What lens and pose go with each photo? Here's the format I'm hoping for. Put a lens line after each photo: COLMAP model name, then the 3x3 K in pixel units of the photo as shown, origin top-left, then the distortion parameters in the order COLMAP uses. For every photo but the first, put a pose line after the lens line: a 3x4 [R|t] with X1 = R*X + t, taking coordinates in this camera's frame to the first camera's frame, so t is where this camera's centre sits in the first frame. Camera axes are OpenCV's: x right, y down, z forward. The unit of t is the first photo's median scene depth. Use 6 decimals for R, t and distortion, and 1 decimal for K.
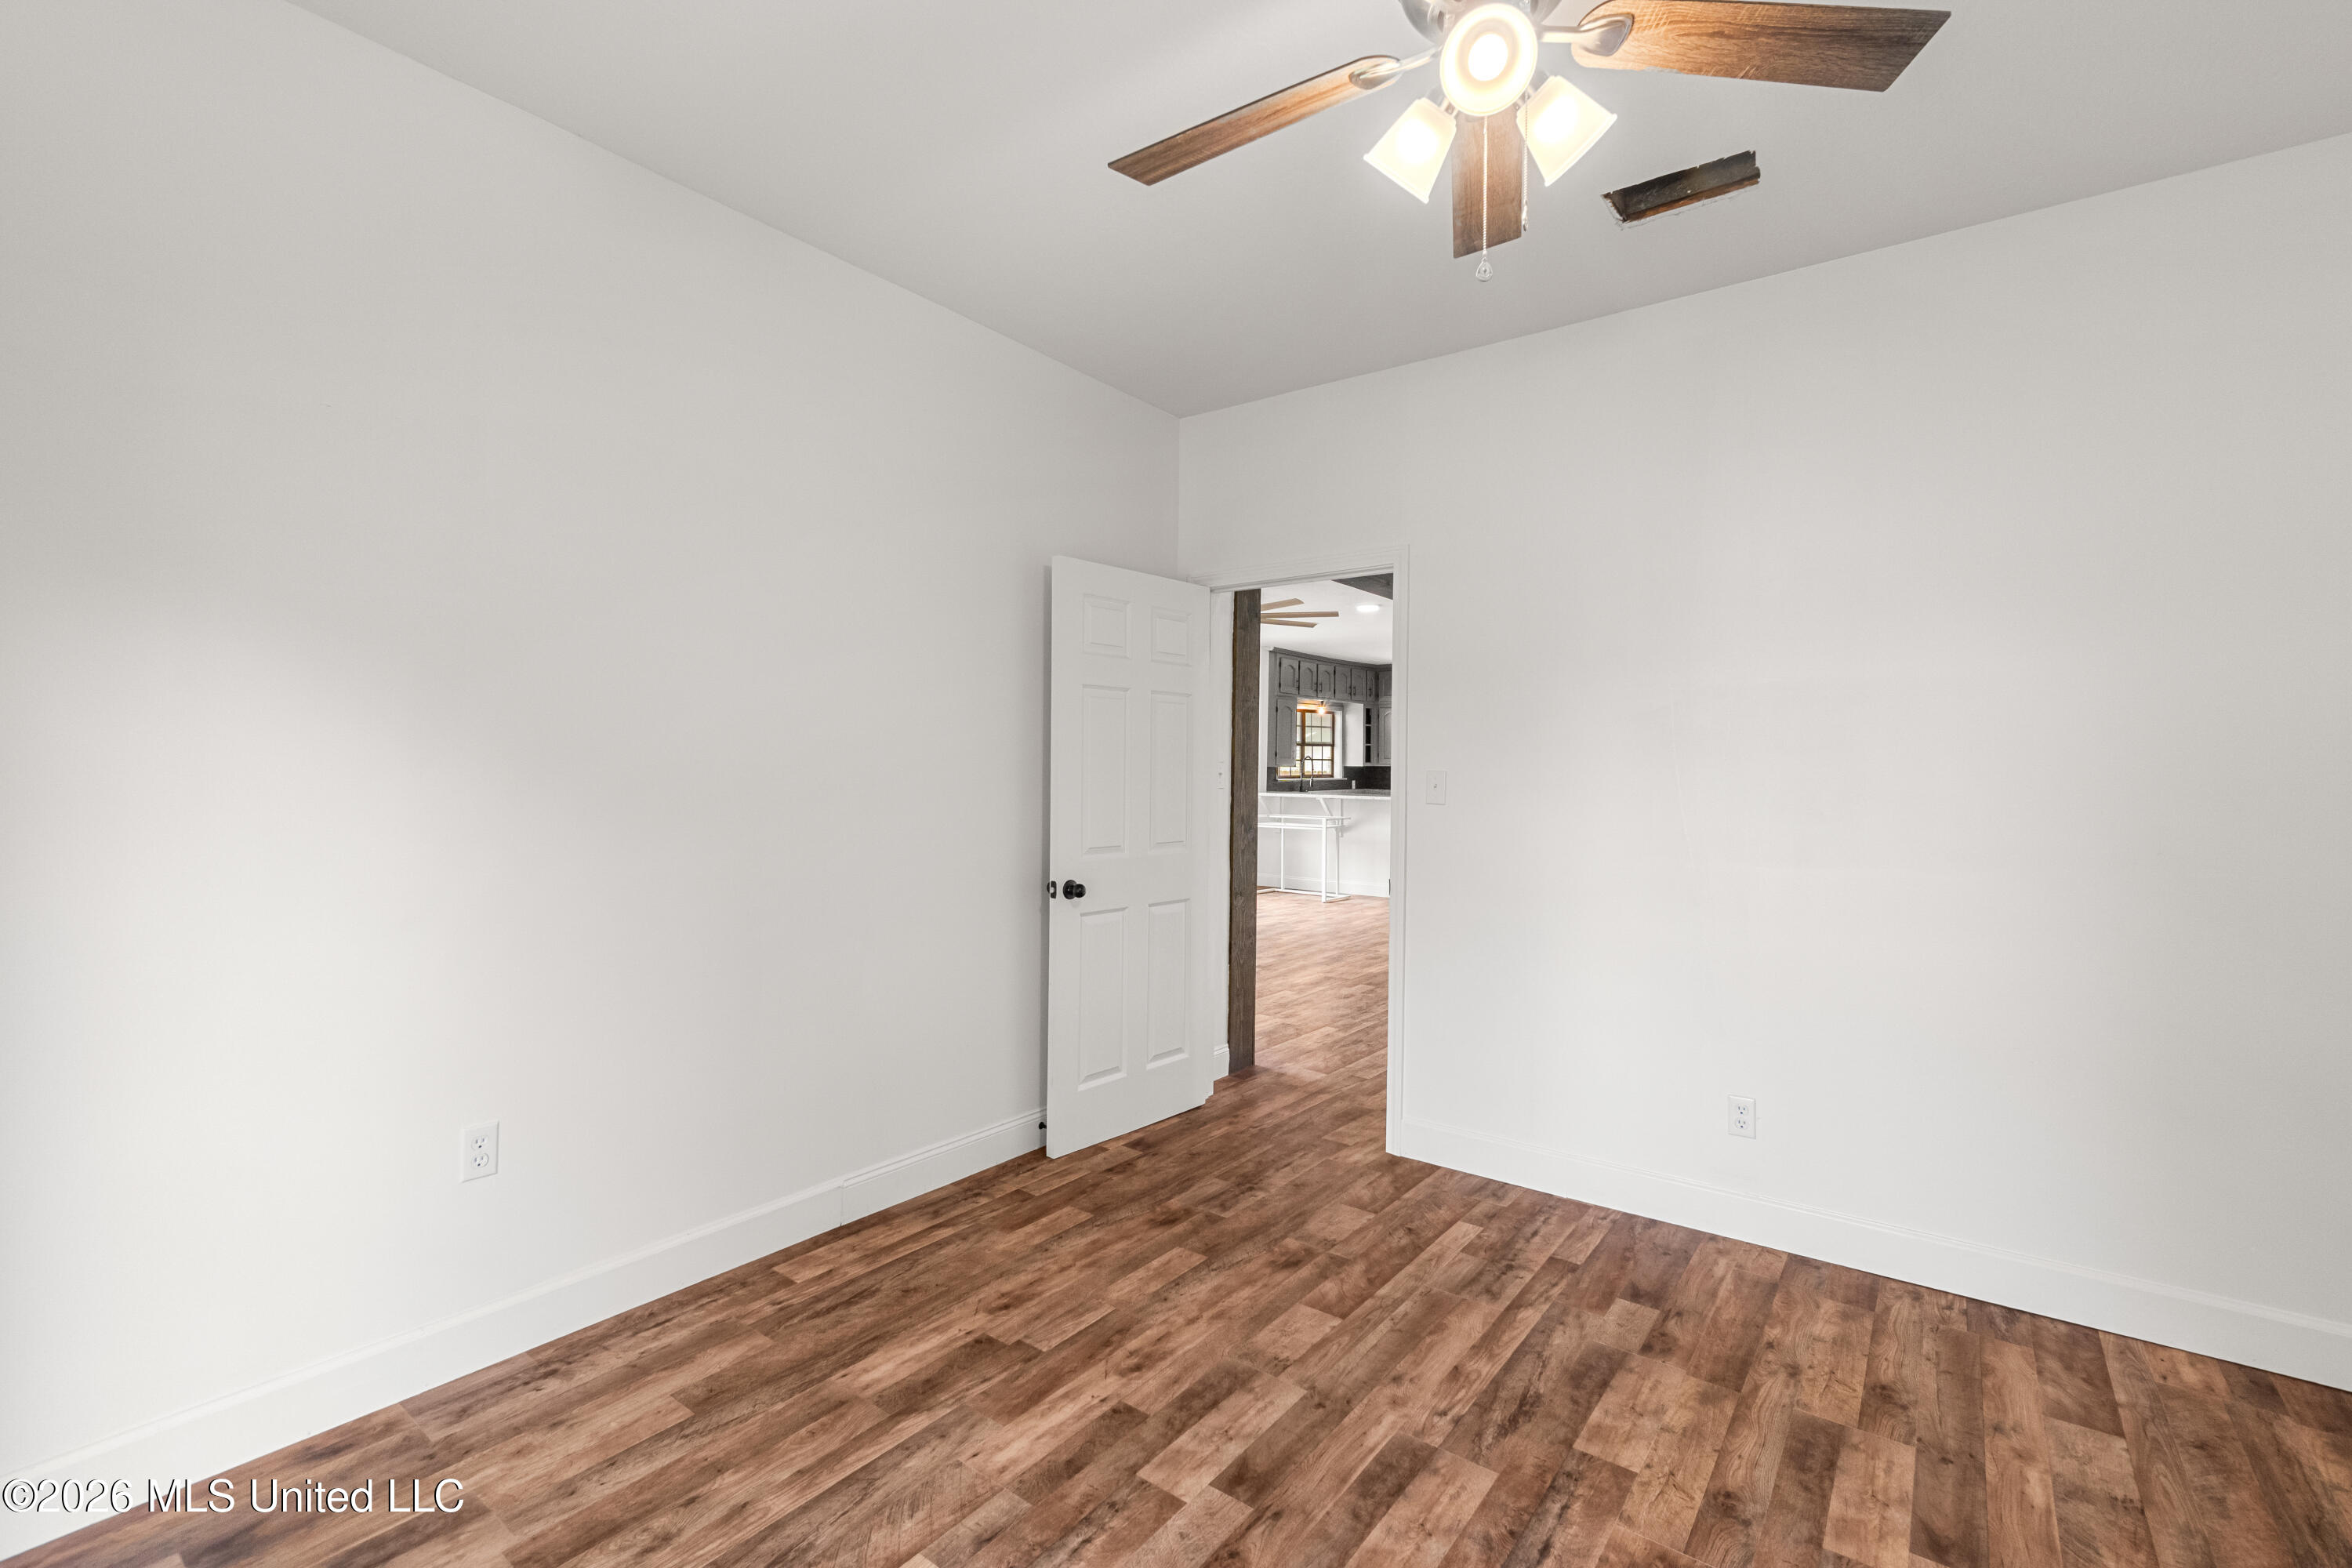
lens RADIAL K [[1033.7, 0, 1175.8], [0, 1033.7, 779.5], [0, 0, 1]] dist [-0.001266, -0.002524]
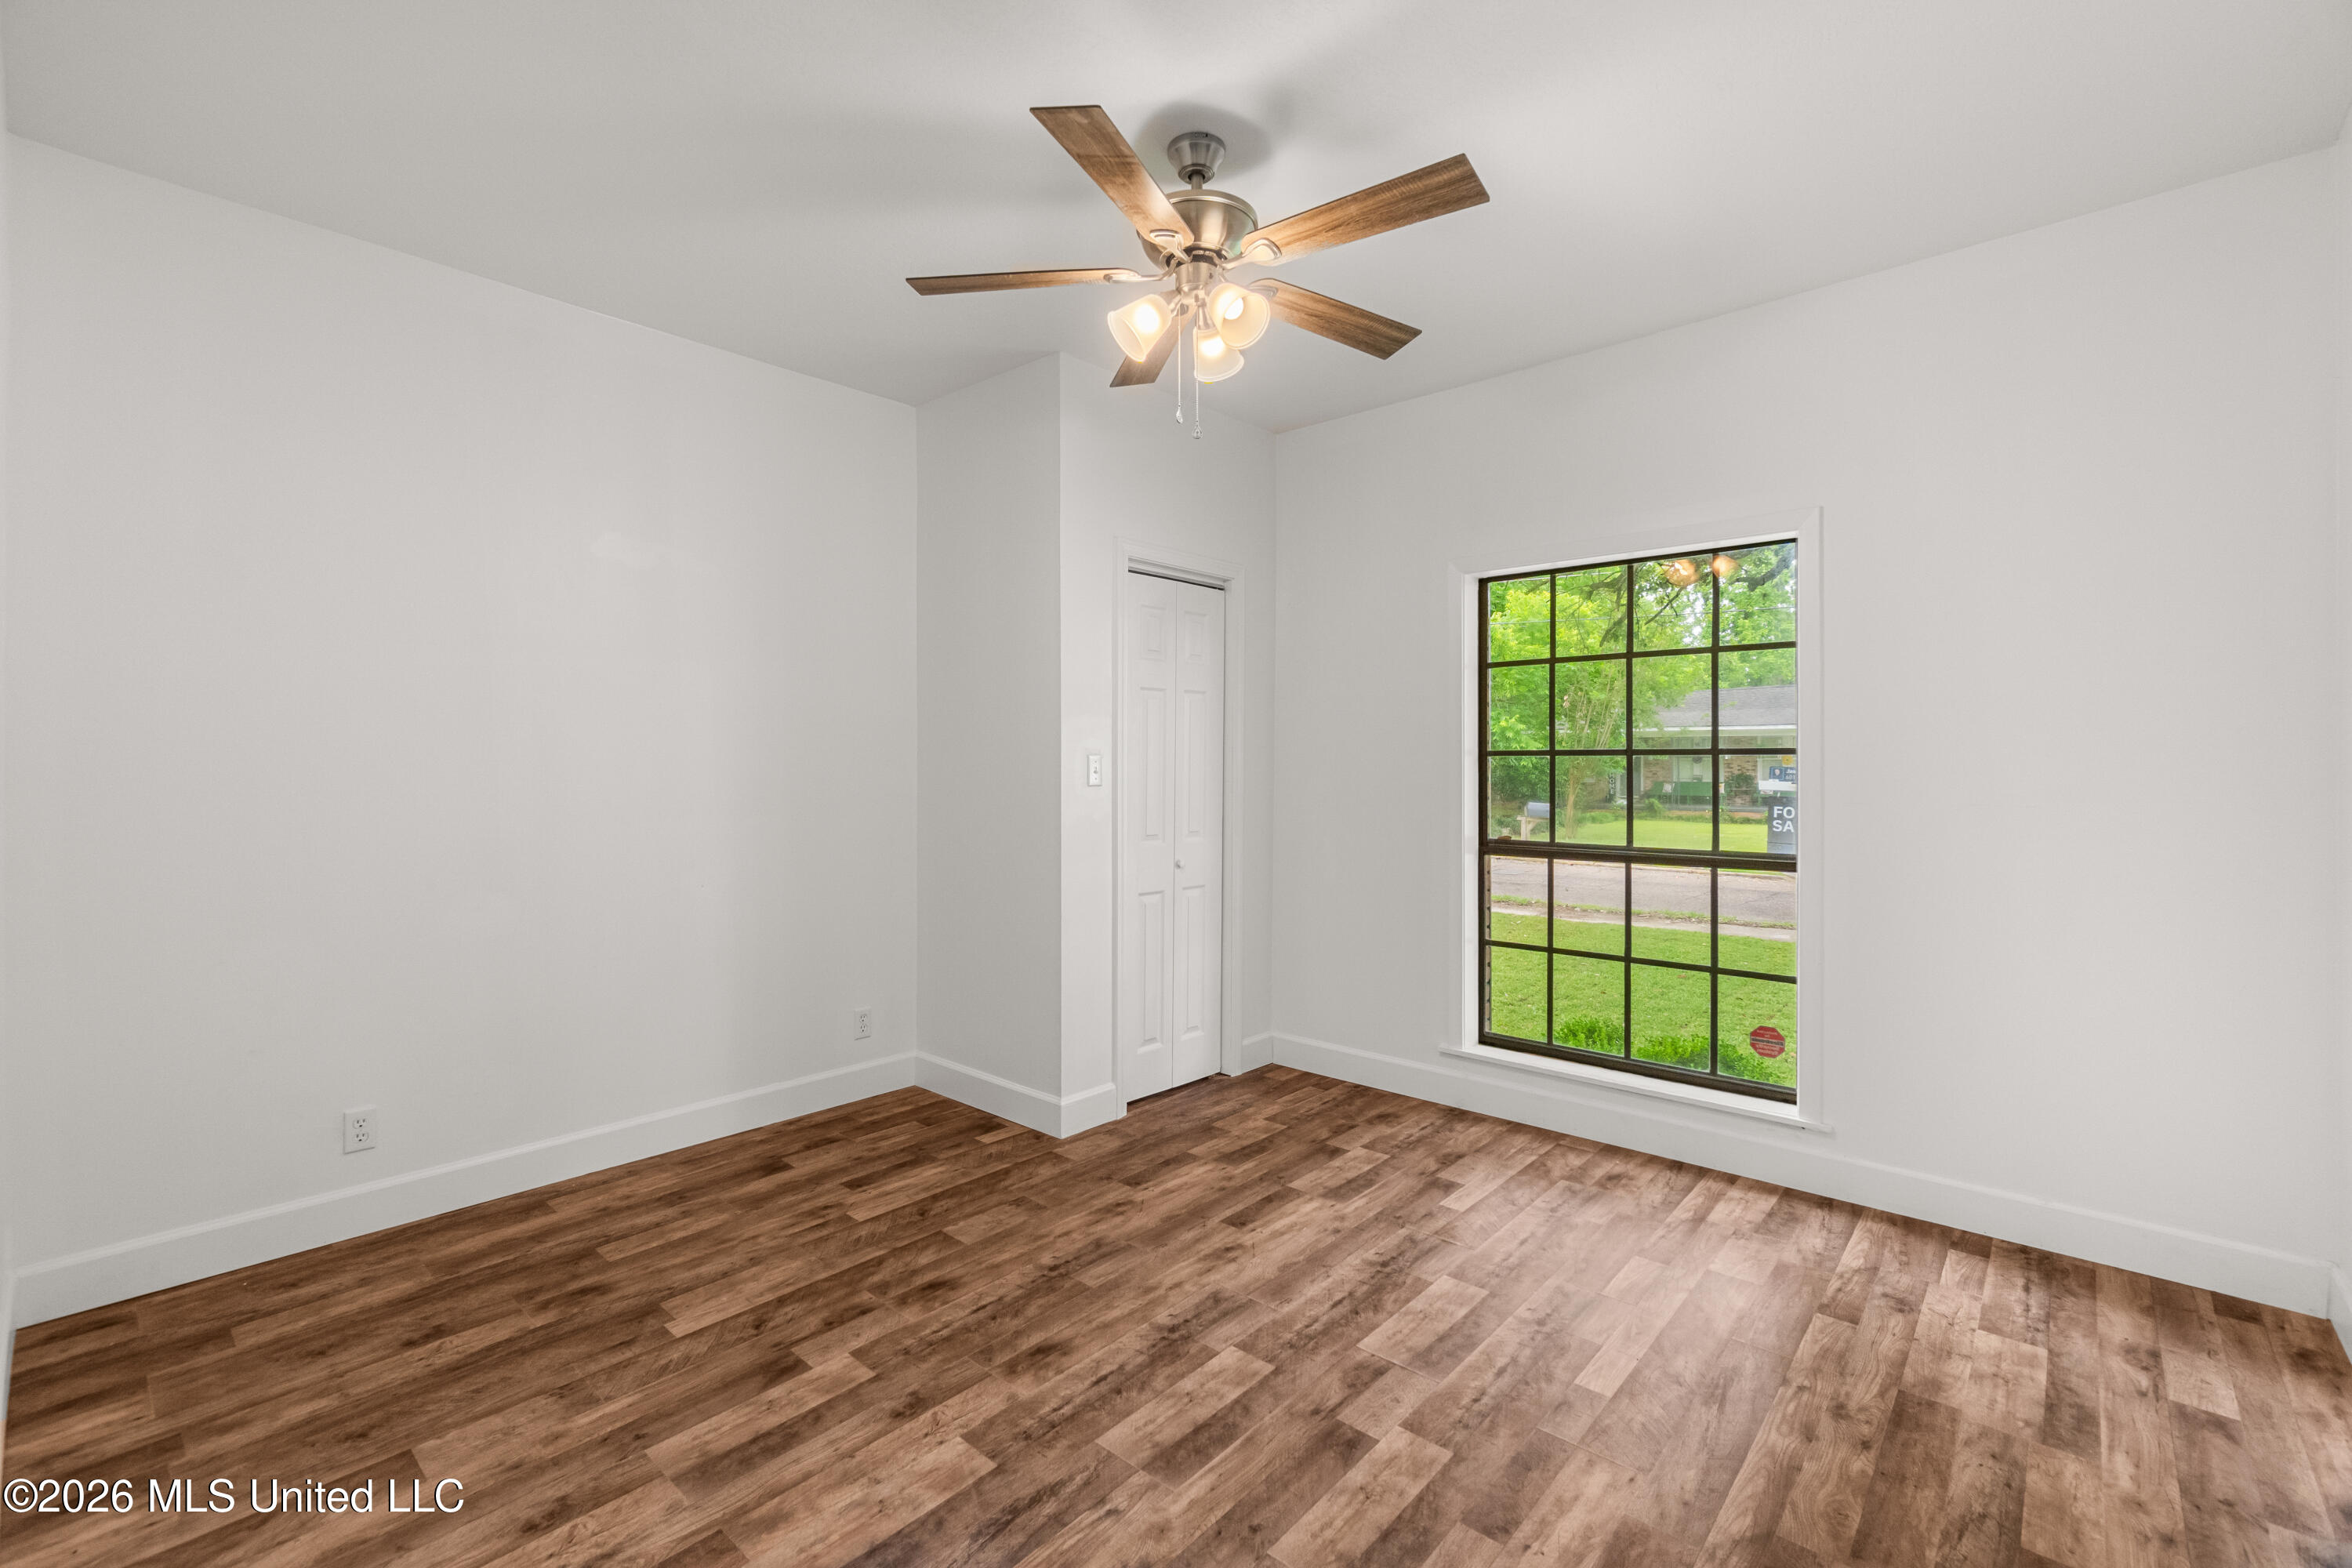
lens RADIAL K [[1033.7, 0, 1164.2], [0, 1033.7, 768.2], [0, 0, 1]] dist [-0.001266, -0.002524]
pose [[-0.996008, -0.012644, 0.088363, 0.156449], [-0.011534, 0.999848, 0.013057, -0.009463], [-0.088514, 0.011985, -0.996003, 1.939722]]
